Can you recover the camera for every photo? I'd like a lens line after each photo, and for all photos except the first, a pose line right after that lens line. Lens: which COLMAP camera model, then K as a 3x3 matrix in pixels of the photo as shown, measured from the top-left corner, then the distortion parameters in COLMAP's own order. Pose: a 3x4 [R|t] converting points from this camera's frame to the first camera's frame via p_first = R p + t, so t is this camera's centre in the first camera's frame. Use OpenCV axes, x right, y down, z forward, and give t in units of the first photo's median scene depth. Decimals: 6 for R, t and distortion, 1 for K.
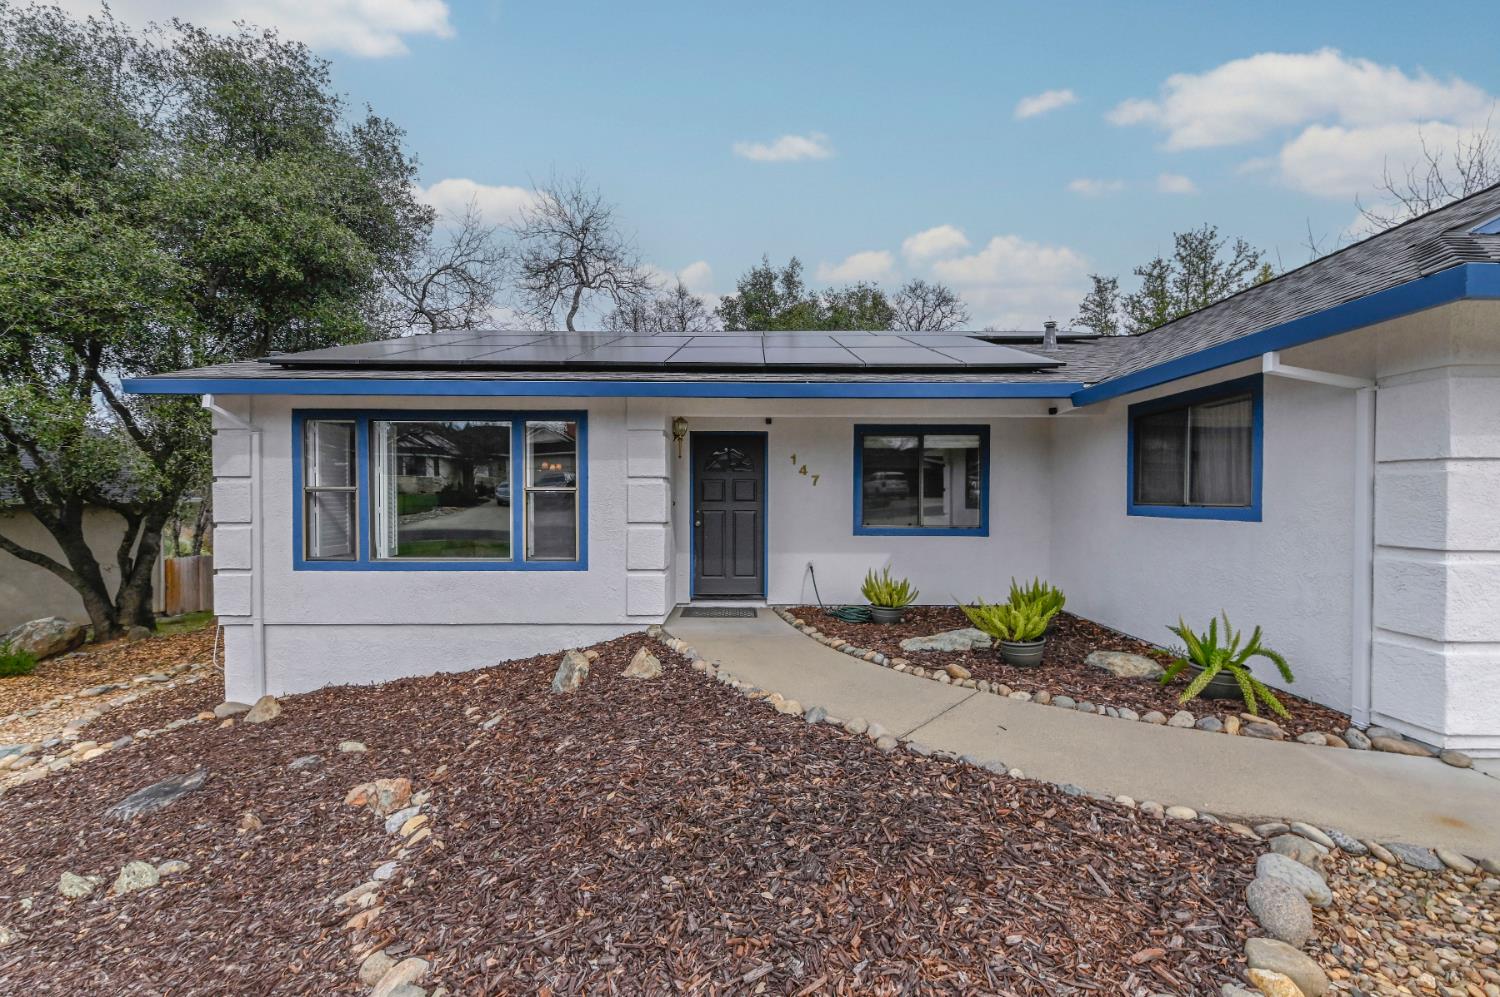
lens RADIAL K [[636.9, 0, 758.3], [0, 636.9, 507.0], [0, 0, 1]] dist [0.019729, -0.009961]
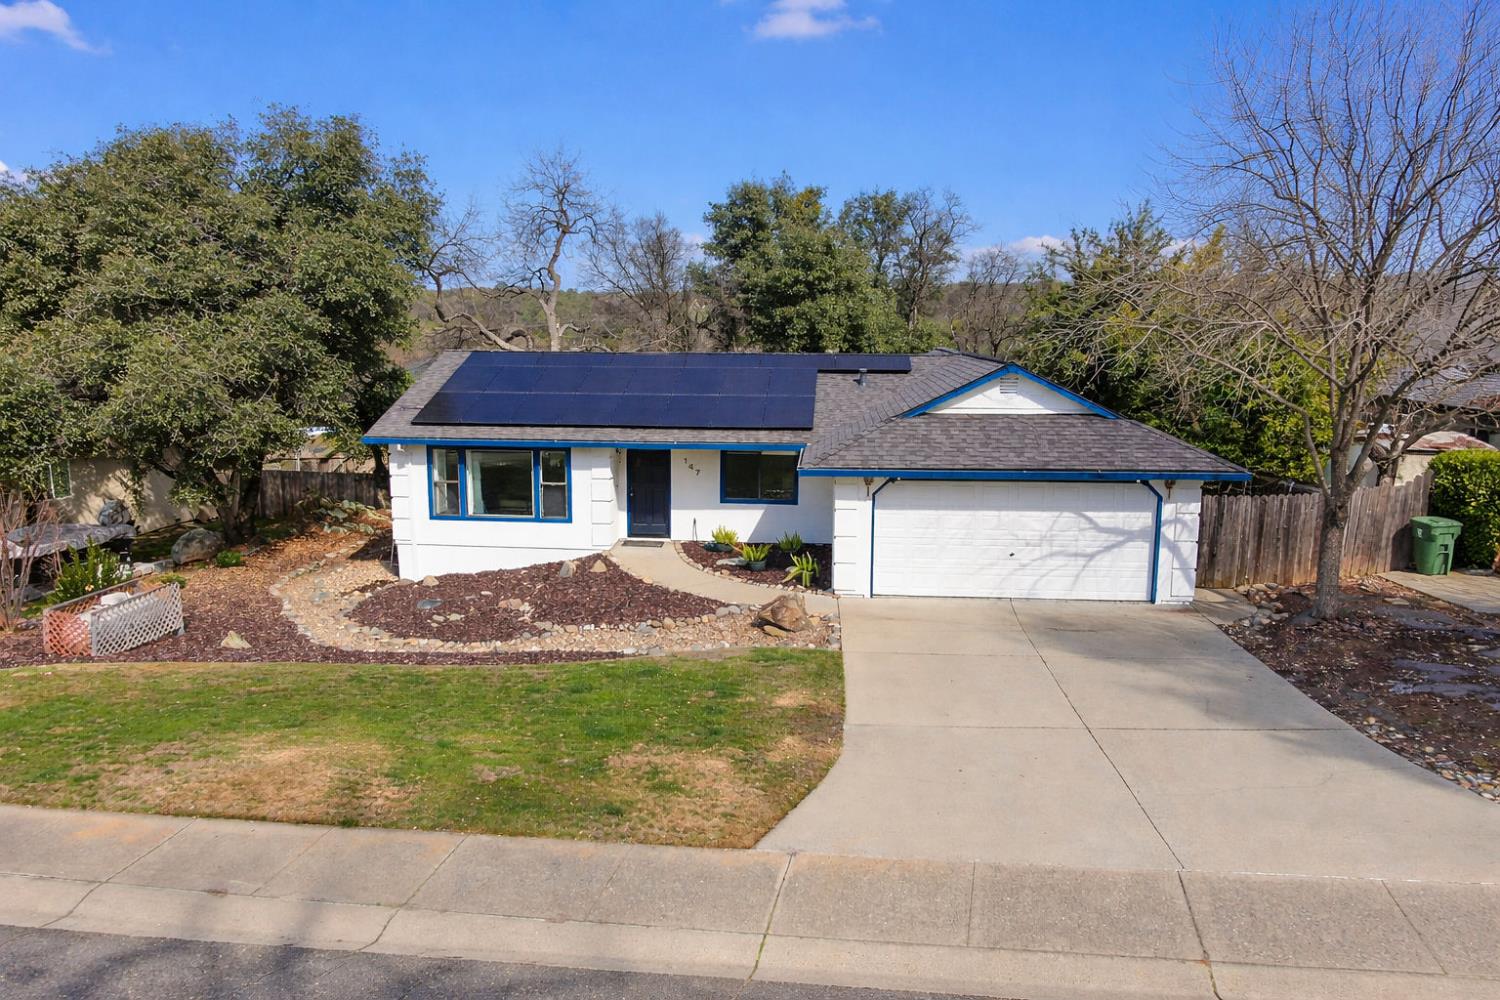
lens RADIAL K [[1076.2, 0, 753.1], [0, 1076.2, 555.9], [0, 0, 1]] dist [0.025340, -0.086850]
pose [[0.998199, 0.031685, -0.050938, 0.497604], [-0.021037, 0.980099, 0.197391, -0.497639], [0.056178, -0.195964, 0.979001, -2.401919]]
